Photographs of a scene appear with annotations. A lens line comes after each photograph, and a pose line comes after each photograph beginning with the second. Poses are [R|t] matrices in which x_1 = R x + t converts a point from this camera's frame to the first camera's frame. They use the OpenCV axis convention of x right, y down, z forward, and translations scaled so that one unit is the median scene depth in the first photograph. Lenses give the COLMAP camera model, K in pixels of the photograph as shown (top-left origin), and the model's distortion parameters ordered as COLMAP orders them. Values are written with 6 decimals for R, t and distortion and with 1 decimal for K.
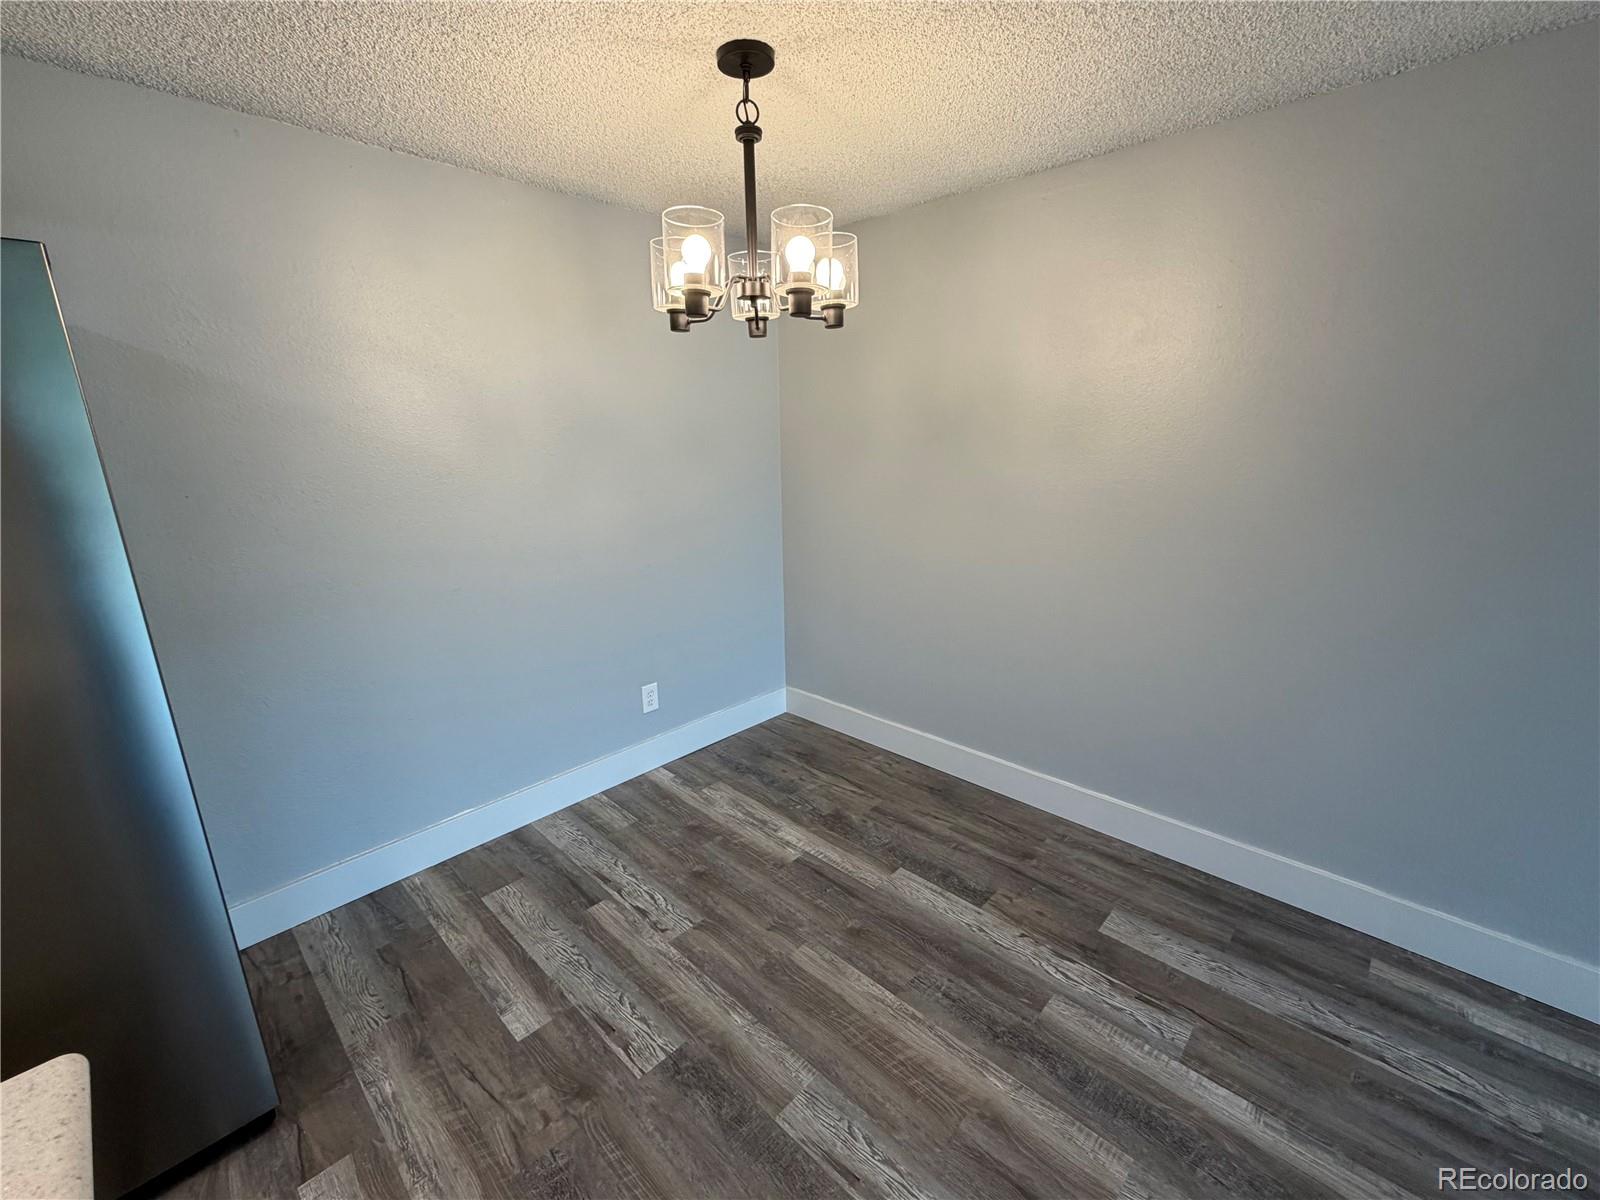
lens RADIAL K [[670.0, 0, 800.0], [0, 670.0, 602.5], [0, 0, 1]] dist [-0.002851, 0.000937]
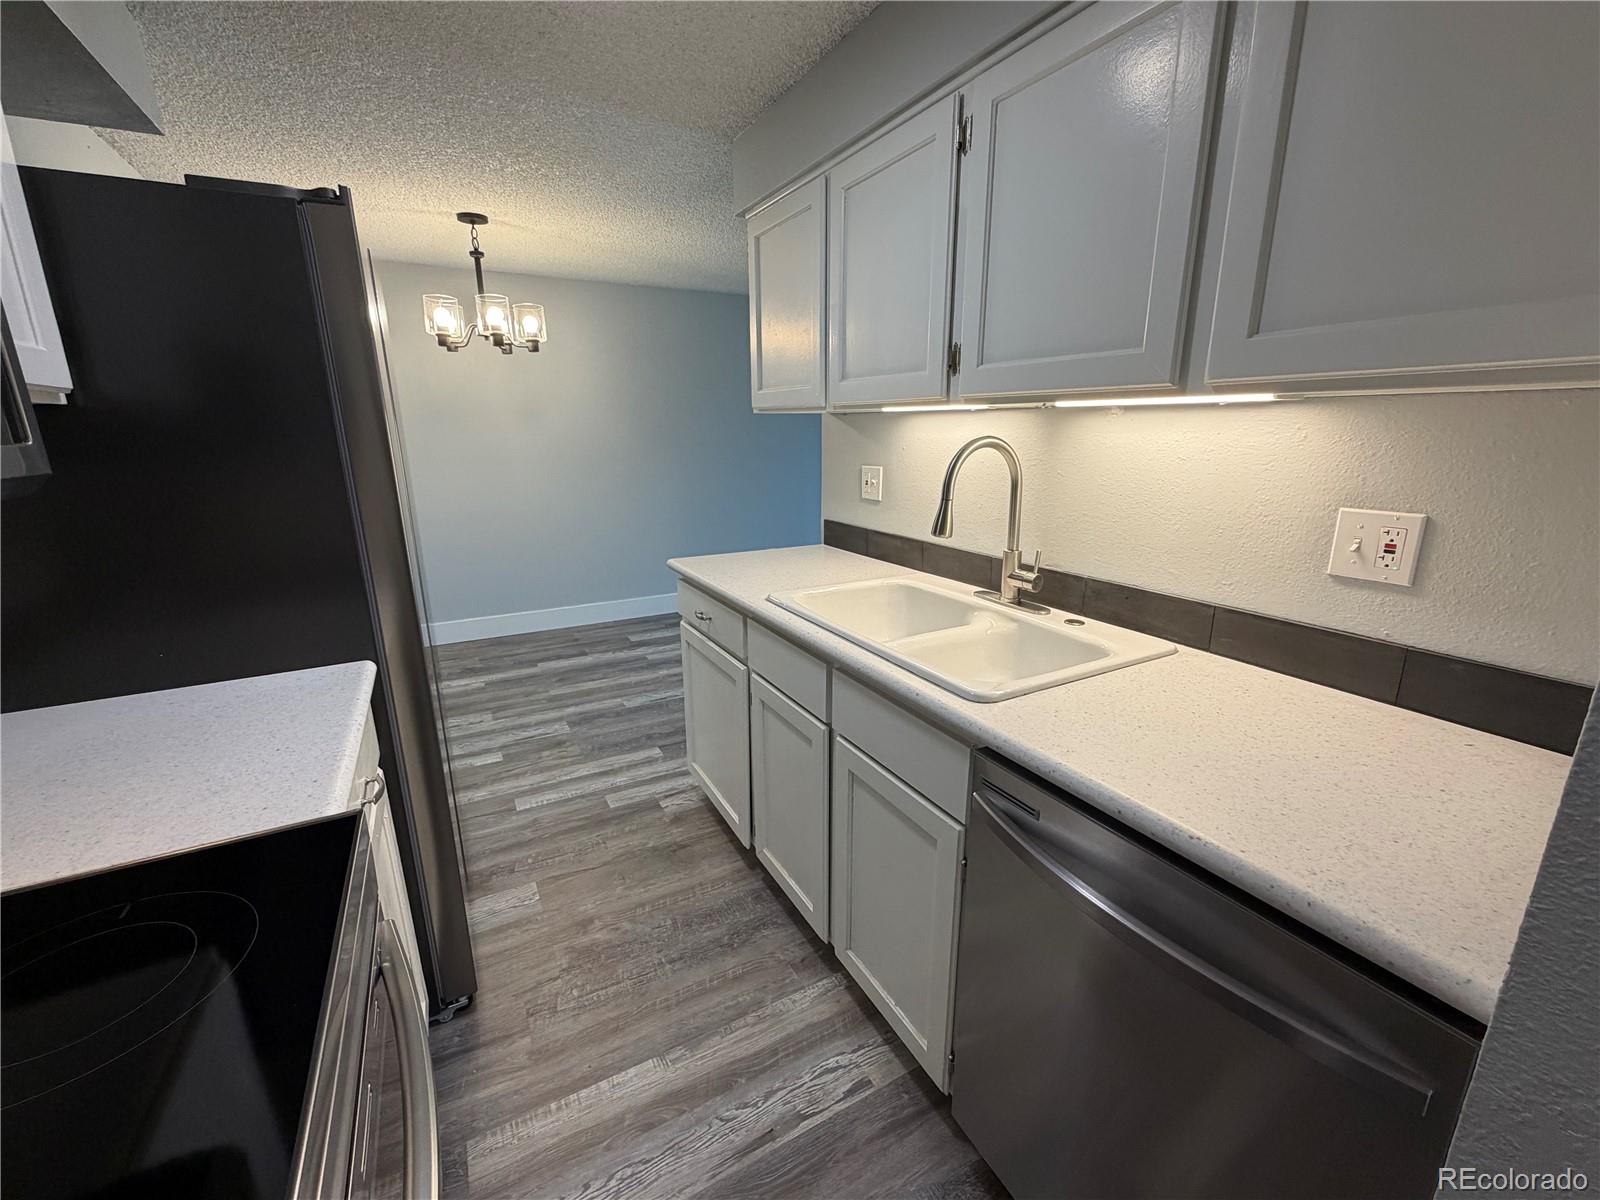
lens RADIAL K [[670.0, 0, 800.0], [0, 670.0, 602.5], [0, 0, 1]] dist [-0.002851, 0.000937]
pose [[0.308731, -0.231029, 0.922665, -1.520245], [0.238096, 0.957940, 0.160192, 0.163099], [-0.920867, 0.170227, 0.350753, -0.330765]]
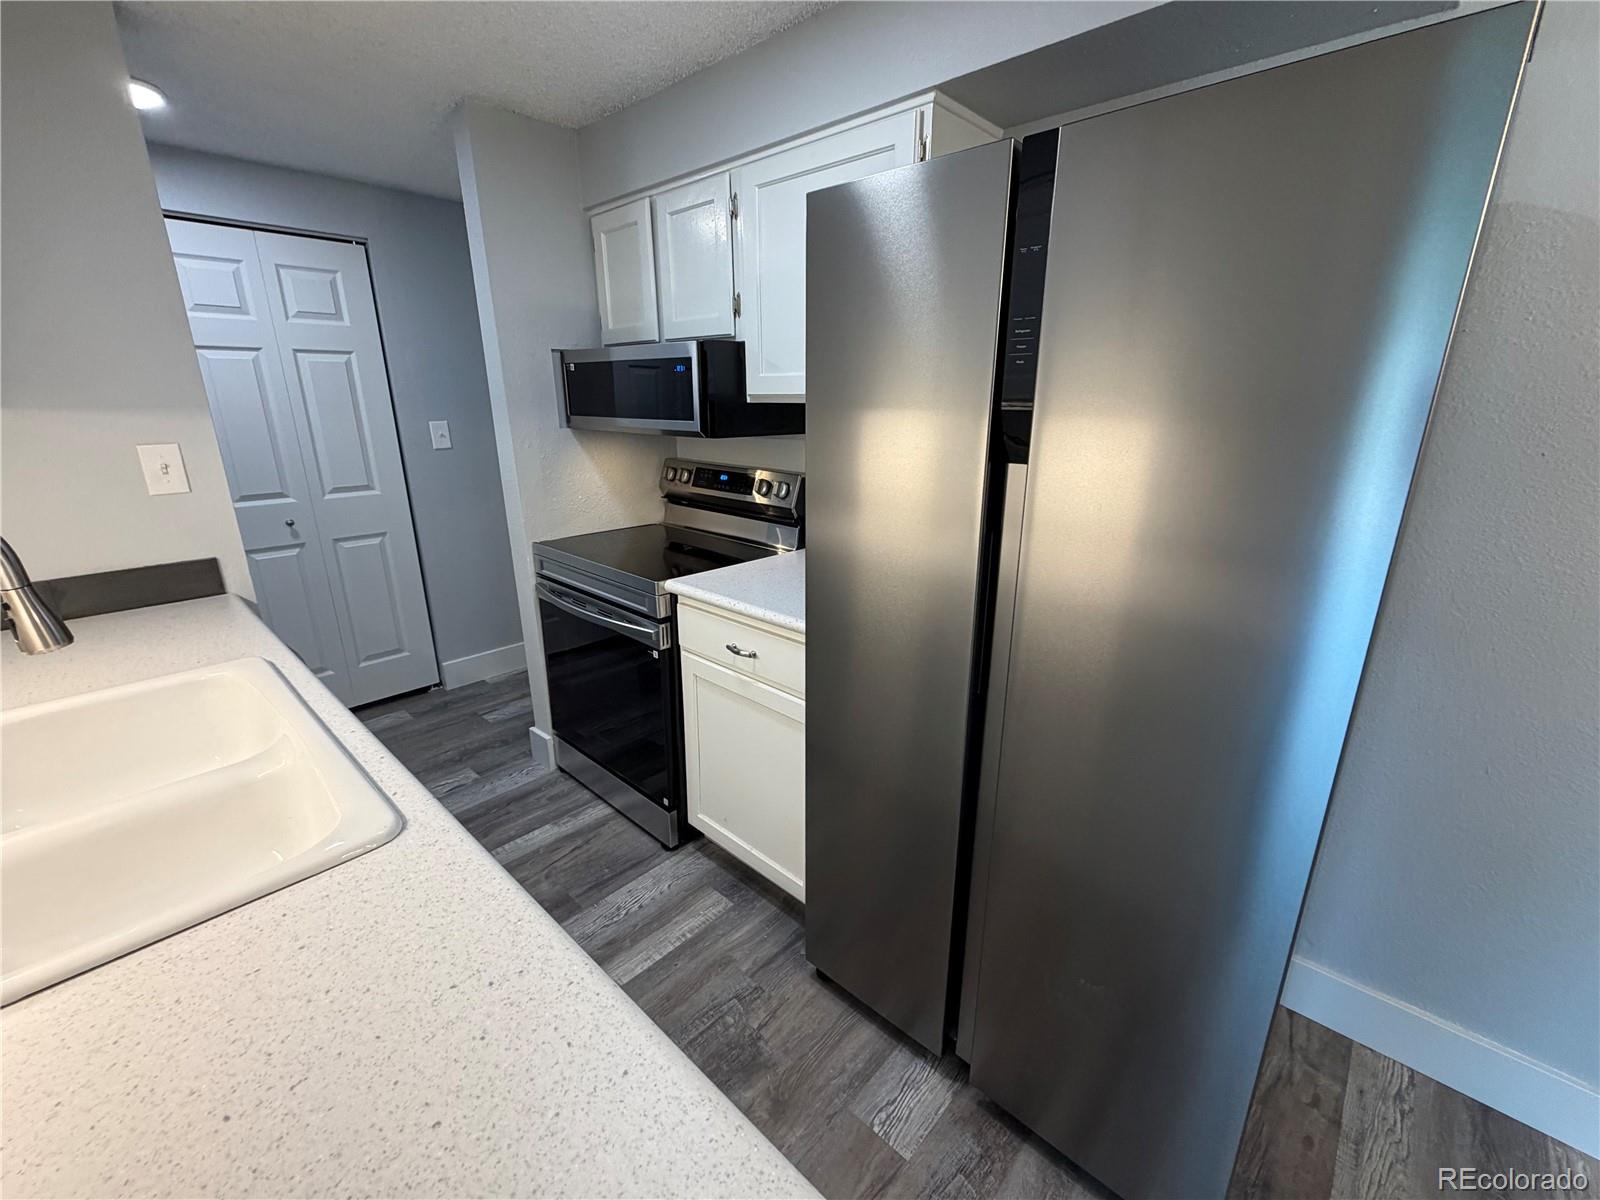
lens RADIAL K [[670.0, 0, 800.0], [0, 670.0, 602.5], [0, 0, 1]] dist [-0.002851, 0.000937]
pose [[0.013415, 0.310732, -0.950403, -0.234703], [-0.244482, 0.922659, 0.298210, -0.039099], [0.969561, 0.228355, 0.088346, 0.248277]]
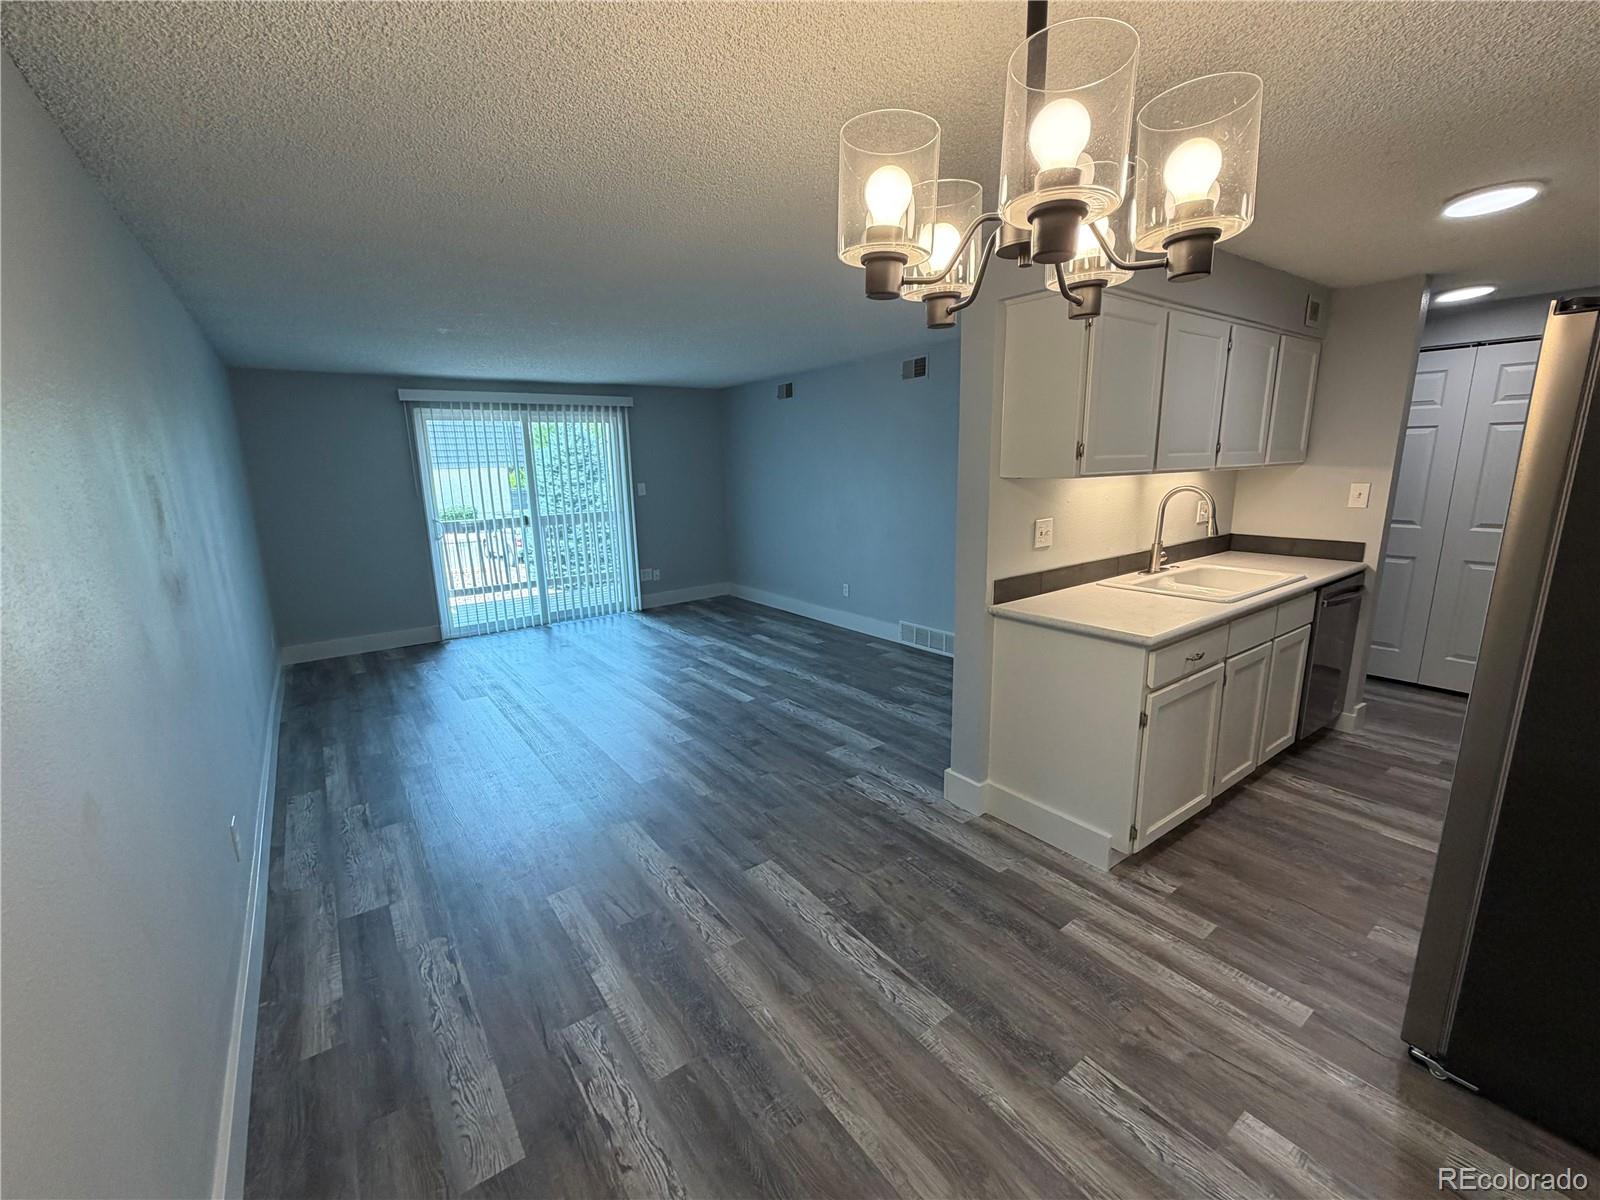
lens RADIAL K [[670.0, 0, 800.0], [0, 670.0, 602.5], [0, 0, 1]] dist [-0.002851, 0.000937]
pose [[-0.983582, -0.002487, 0.180447, 0.017576], [0.078359, 0.894843, 0.439451, -0.392091], [-0.162565, 0.446375, -0.879956, 1.458322]]
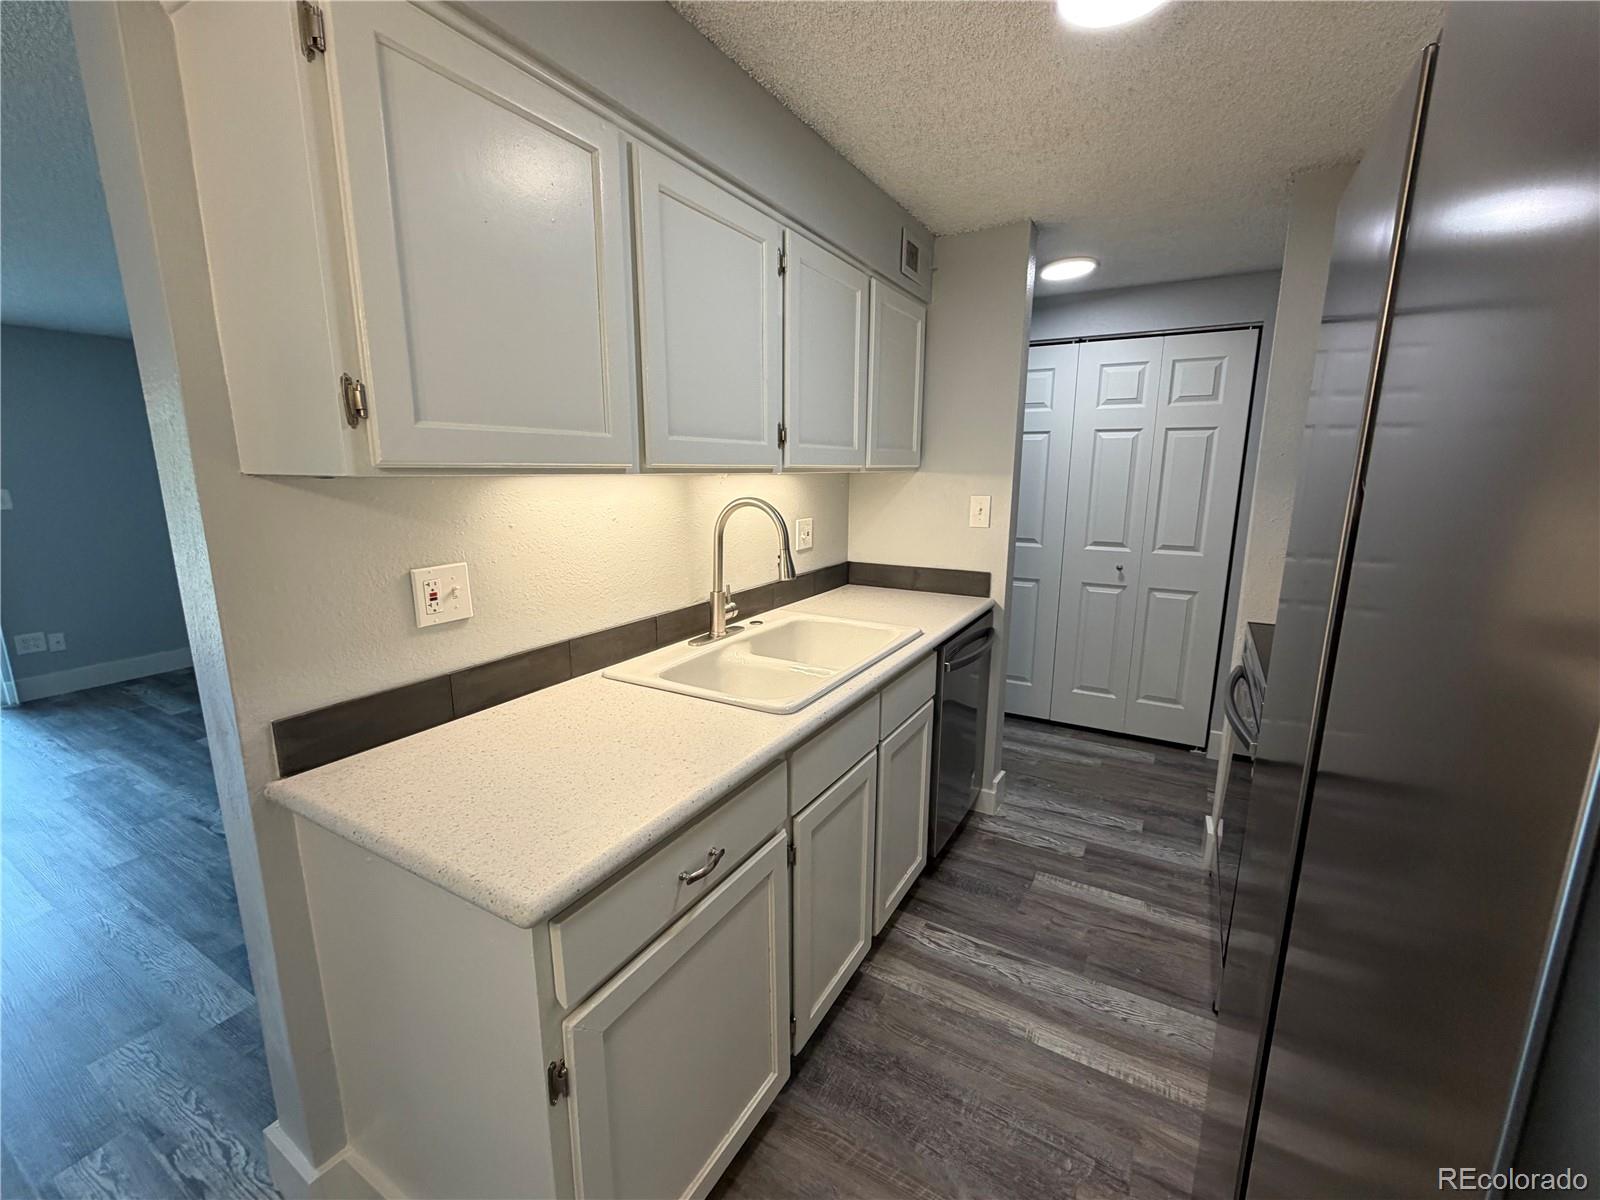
lens RADIAL K [[670.0, 0, 800.0], [0, 670.0, 602.5], [0, 0, 1]] dist [-0.002851, 0.000937]
pose [[-0.972405, 0.058419, -0.225867, -0.466178], [-0.046056, 0.901021, 0.431324, -0.142515], [0.228709, 0.429824, -0.873467, 0.680193]]
